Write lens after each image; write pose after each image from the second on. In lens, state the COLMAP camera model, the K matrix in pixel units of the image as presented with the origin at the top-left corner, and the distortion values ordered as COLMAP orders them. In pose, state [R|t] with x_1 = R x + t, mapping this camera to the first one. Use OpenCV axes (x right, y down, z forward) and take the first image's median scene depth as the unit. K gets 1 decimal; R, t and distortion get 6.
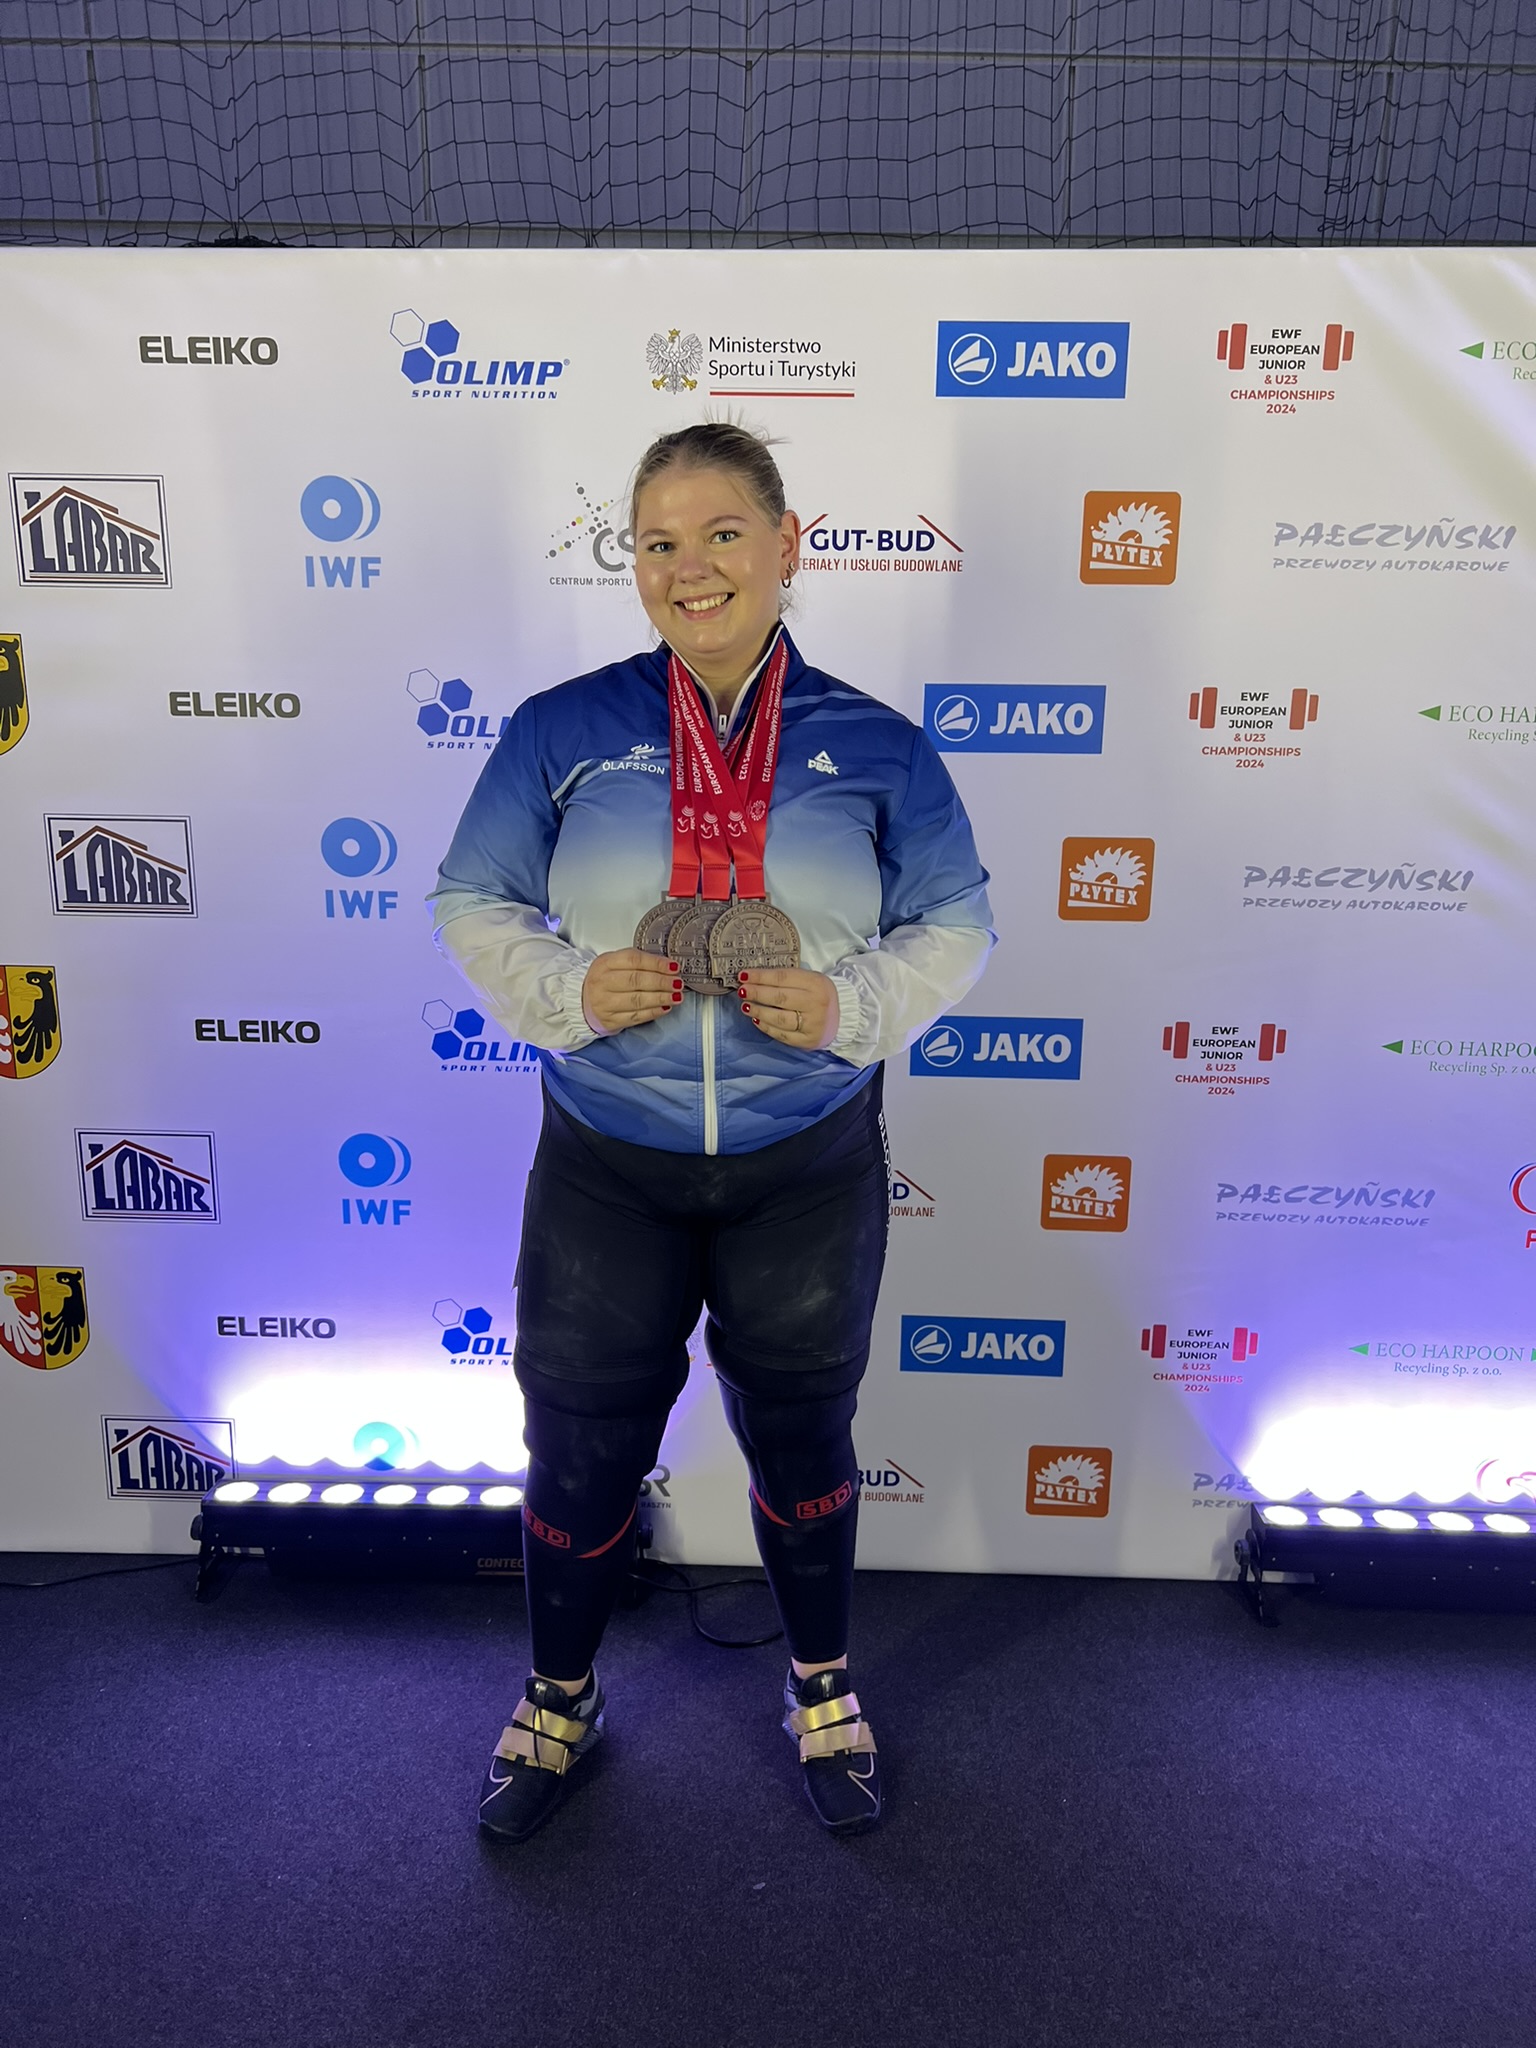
lens RADIAL K [[1558.3, 0, 824.8], [0, 1558.3, 1024.4], [0, 0, 1]] dist [0.043723, -0.043661]
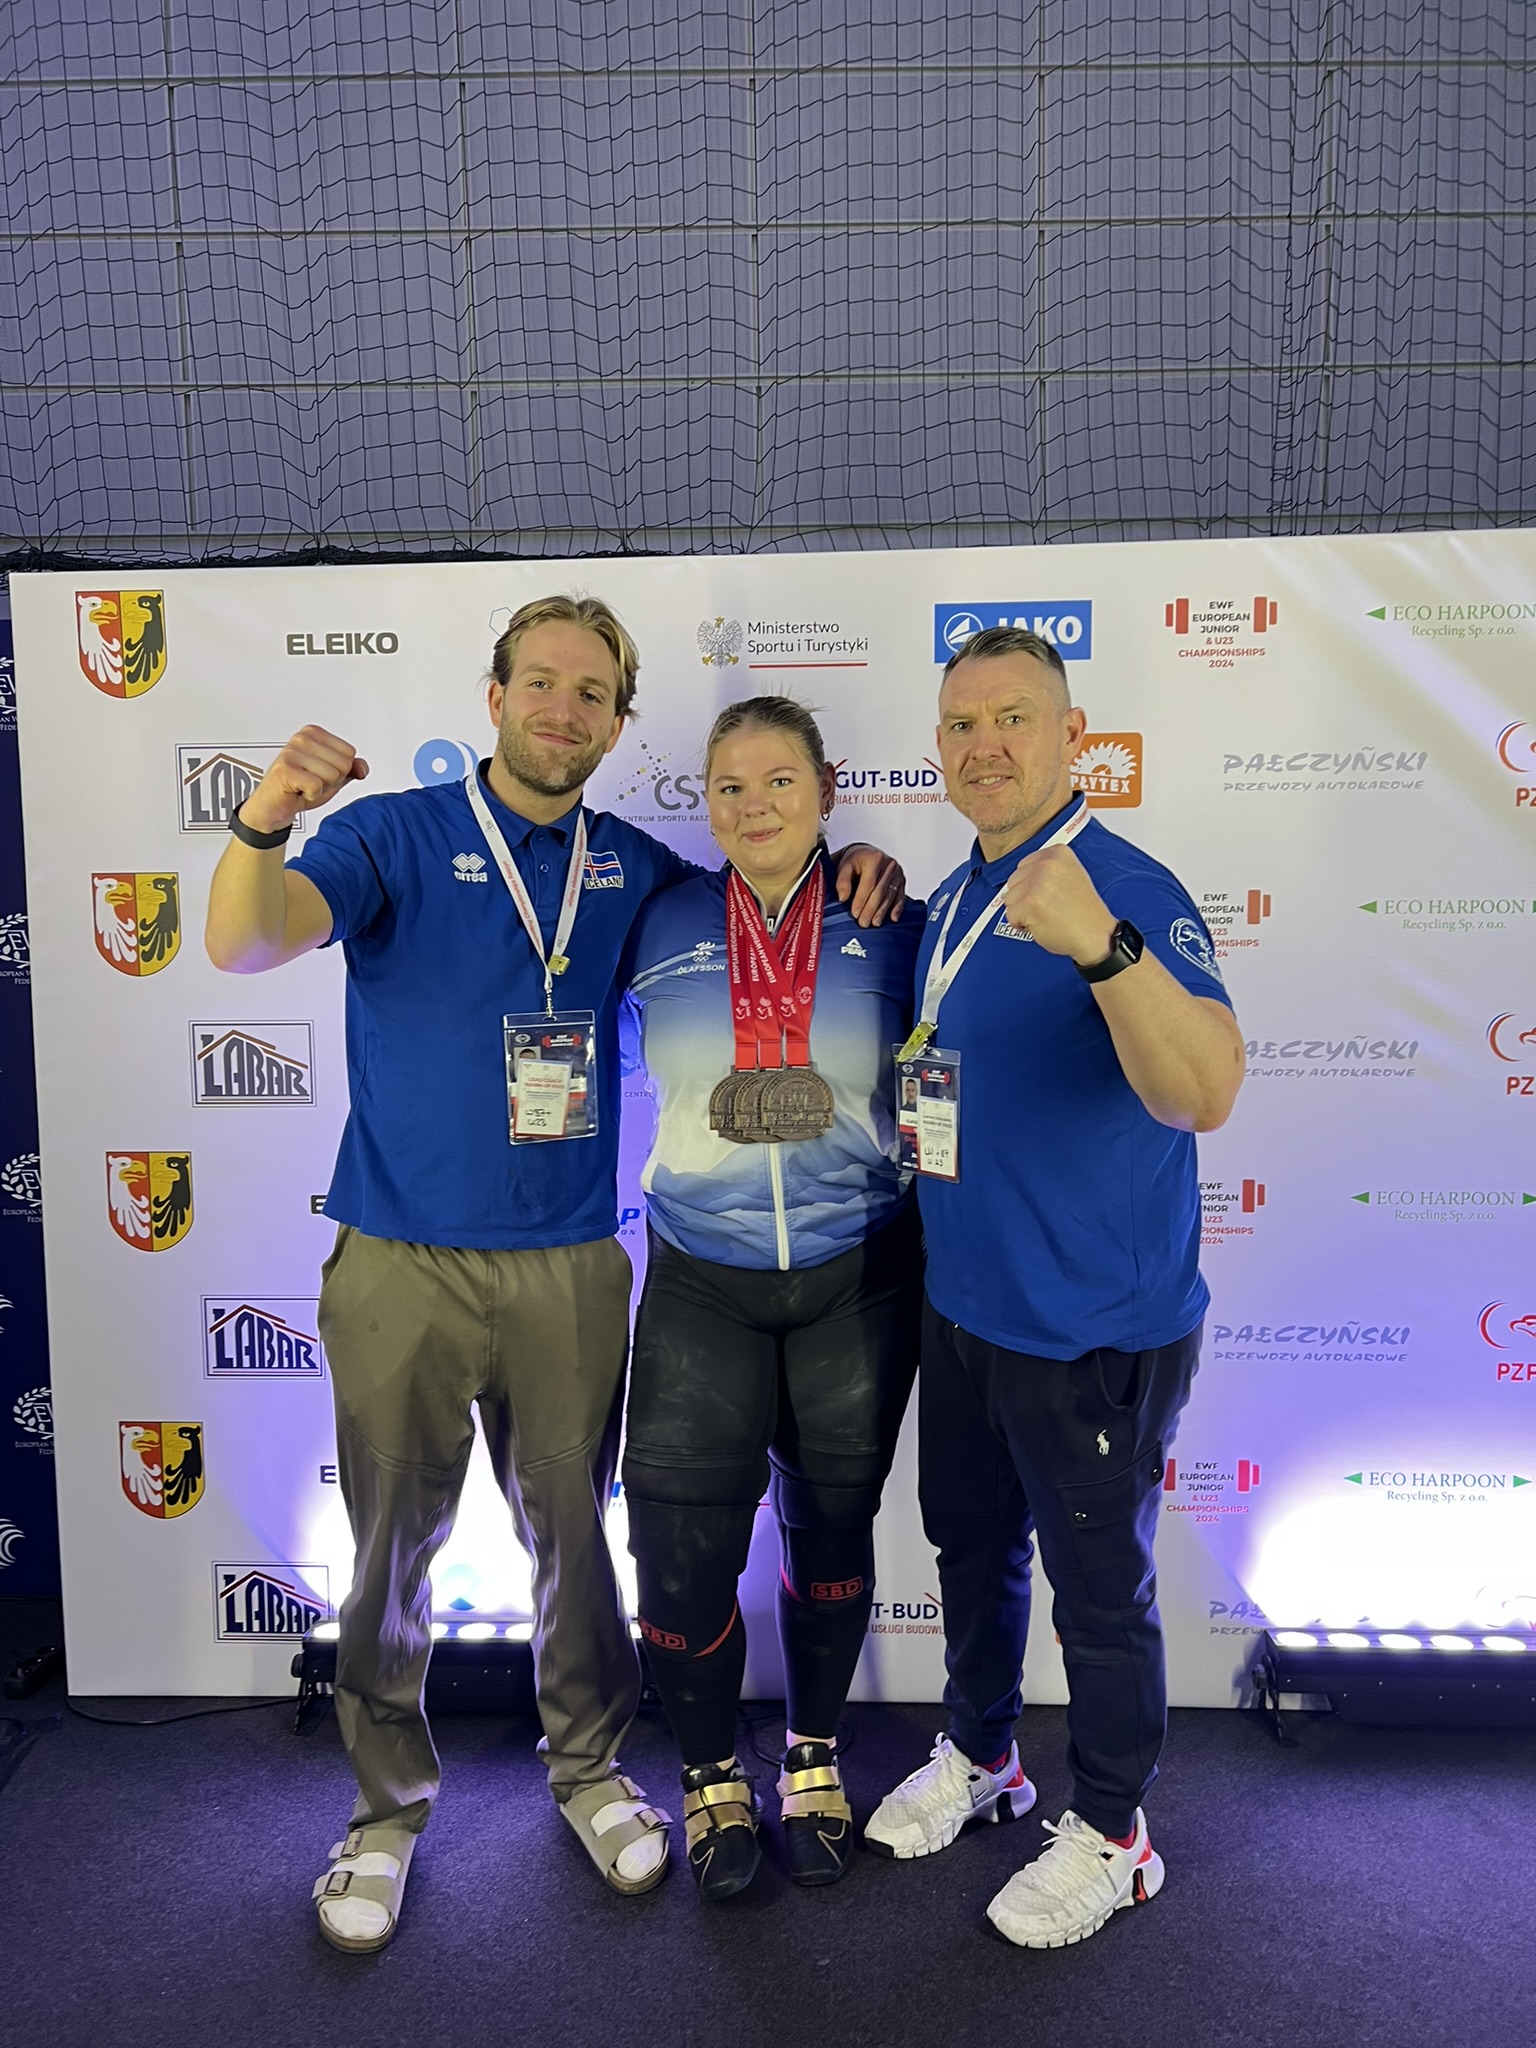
lens RADIAL K [[1558.3, 0, 824.8], [0, 1558.3, 1024.4], [0, 0, 1]] dist [0.043723, -0.043661]
pose [[0.999619, -0.026700, -0.006961, -0.012658], [0.025315, 0.987814, -0.153566, 0.057078], [0.010976, 0.153331, 0.988114, -0.145059]]
